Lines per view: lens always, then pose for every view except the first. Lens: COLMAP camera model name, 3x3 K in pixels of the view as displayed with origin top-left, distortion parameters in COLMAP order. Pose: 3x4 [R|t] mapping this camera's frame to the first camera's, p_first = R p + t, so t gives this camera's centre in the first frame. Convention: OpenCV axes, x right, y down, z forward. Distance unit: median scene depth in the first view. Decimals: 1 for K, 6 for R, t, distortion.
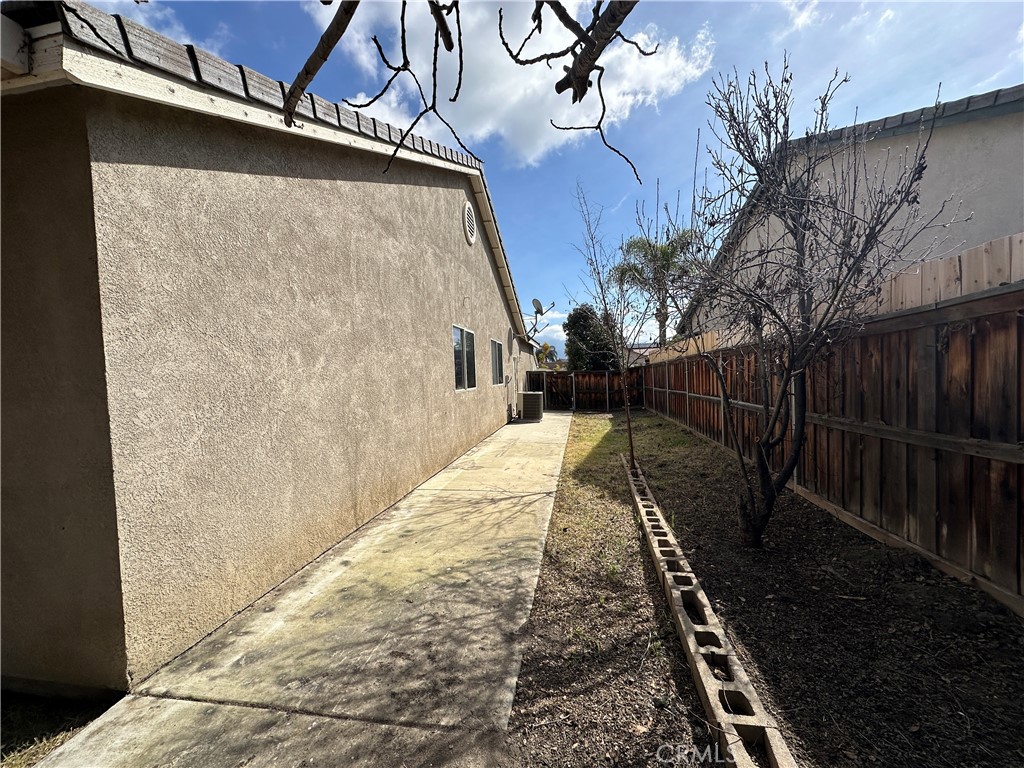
lens RADIAL K [[406.4, 0, 511.7], [0, 406.4, 383.8], [0, 0, 1]] dist [-0.003198, 0.000542]
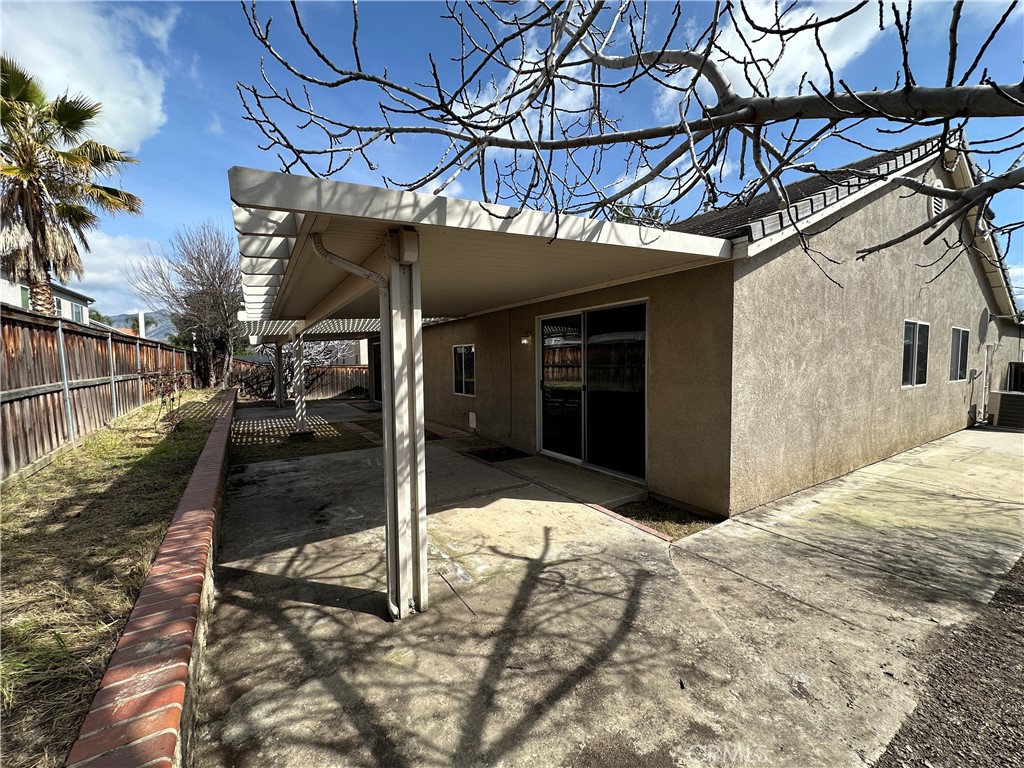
lens RADIAL K [[406.4, 0, 513.1], [0, 406.4, 385.4], [0, 0, 1]] dist [-0.003198, 0.000542]
pose [[0.665651, 0.079026, -0.742067, -0.064174], [-0.035832, 0.996615, 0.073991, -0.047572], [0.745402, -0.022663, 0.666229, -0.683722]]
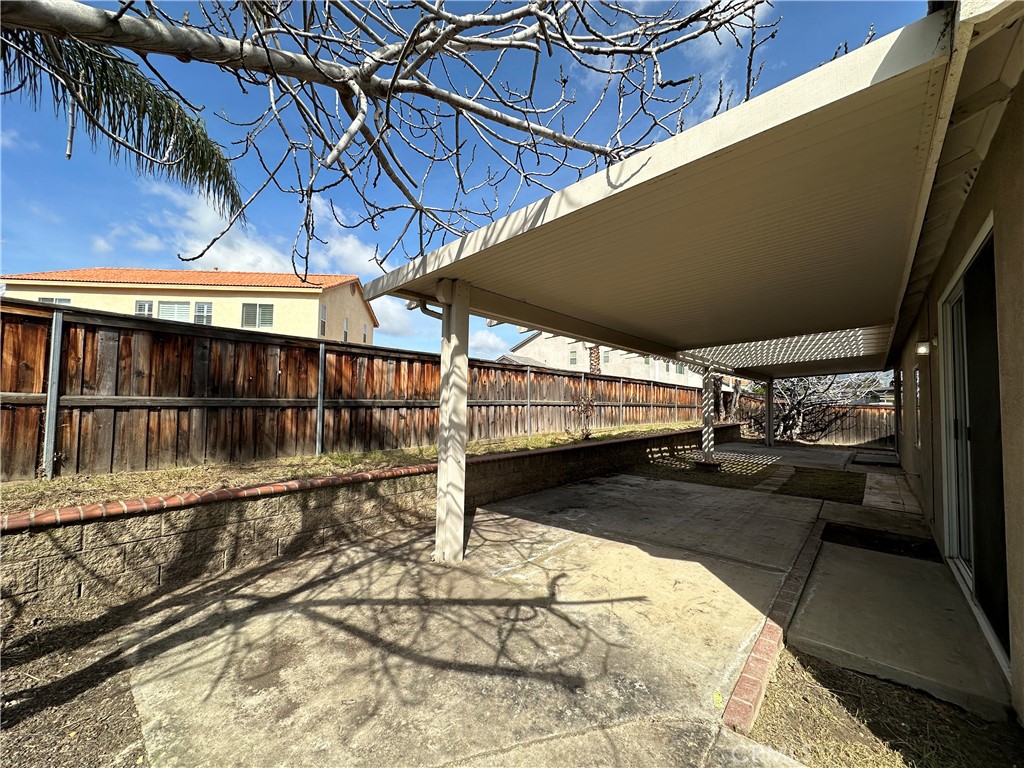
lens RADIAL K [[406.4, 0, 508.7], [0, 406.4, 384.2], [0, 0, 1]] dist [-0.003198, 0.000542]
pose [[-0.535112, -0.006244, -0.844758, 0.036401], [-0.016280, 0.999863, 0.002922, -0.006866], [0.844624, 0.015317, -0.535140, 0.316450]]
